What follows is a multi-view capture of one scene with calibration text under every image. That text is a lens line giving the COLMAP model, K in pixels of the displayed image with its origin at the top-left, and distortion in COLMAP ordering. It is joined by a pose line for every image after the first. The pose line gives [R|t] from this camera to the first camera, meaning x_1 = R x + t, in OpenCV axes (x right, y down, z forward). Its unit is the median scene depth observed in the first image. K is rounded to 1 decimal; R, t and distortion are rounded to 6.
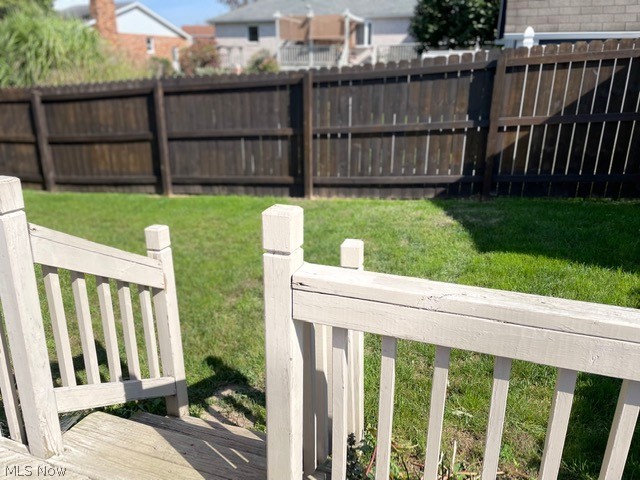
lens RADIAL K [[484.5, 0, 320.2], [0, 484.5, 239.6], [0, 0, 1]] dist [-0.004224, -0.002850]
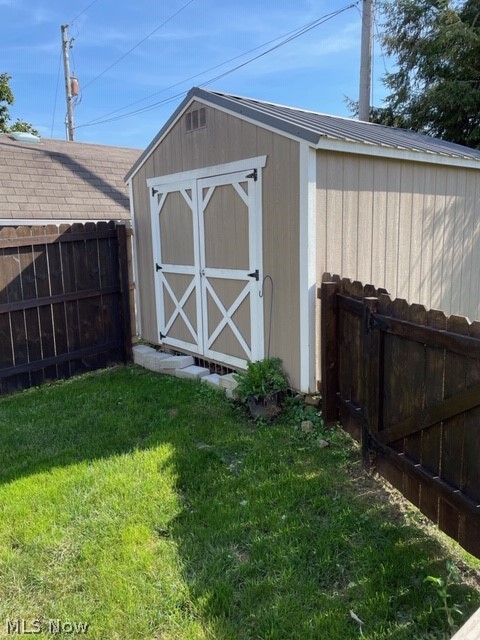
lens RADIAL K [[484.5, 0, 239.8], [0, 484.5, 319.7], [0, 0, 1]] dist [-0.004224, -0.002850]
pose [[0.509375, -0.151176, 0.847162, -0.048296], [0.324071, 0.945673, -0.026099, -0.082512], [-0.797192, 0.287835, 0.530694, 0.224673]]
